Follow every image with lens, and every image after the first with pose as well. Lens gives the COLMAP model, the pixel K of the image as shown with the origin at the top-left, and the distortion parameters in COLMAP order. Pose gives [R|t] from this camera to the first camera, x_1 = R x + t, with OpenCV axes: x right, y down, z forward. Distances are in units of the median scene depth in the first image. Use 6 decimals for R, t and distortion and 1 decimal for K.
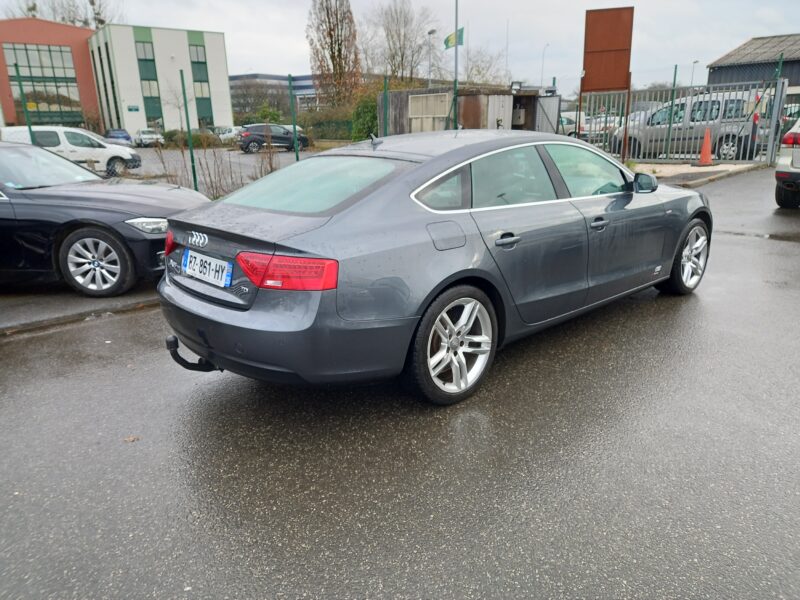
lens RADIAL K [[595.4, 0, 399.5], [0, 595.4, 300.4], [0, 0, 1]] dist [0.056406, -0.028713]
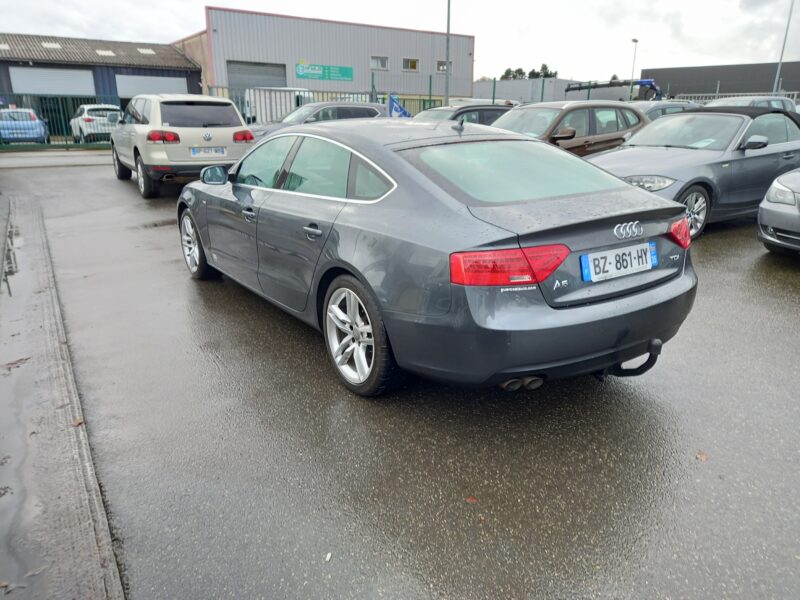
lens RADIAL K [[595.4, 0, 412.4], [0, 595.4, 304.3], [0, 0, 1]] dist [0.056406, -0.028713]
pose [[0.127799, -0.273934, 0.953219, -0.248990], [0.277204, 0.932663, 0.230862, -0.058125], [-0.952274, 0.234733, 0.195129, 0.228023]]
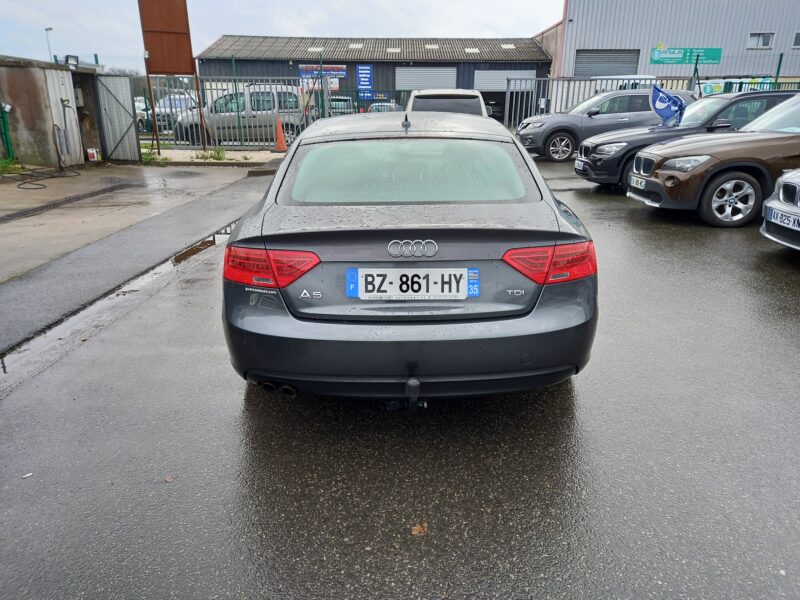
lens RADIAL K [[595.4, 0, 406.5], [0, 595.4, 307.3], [0, 0, 1]] dist [0.056406, -0.028713]
pose [[0.665481, -0.214580, 0.714905, -0.178242], [0.194697, 0.974532, 0.111271, -0.022485], [-0.720575, 0.065141, 0.690311, 0.094502]]
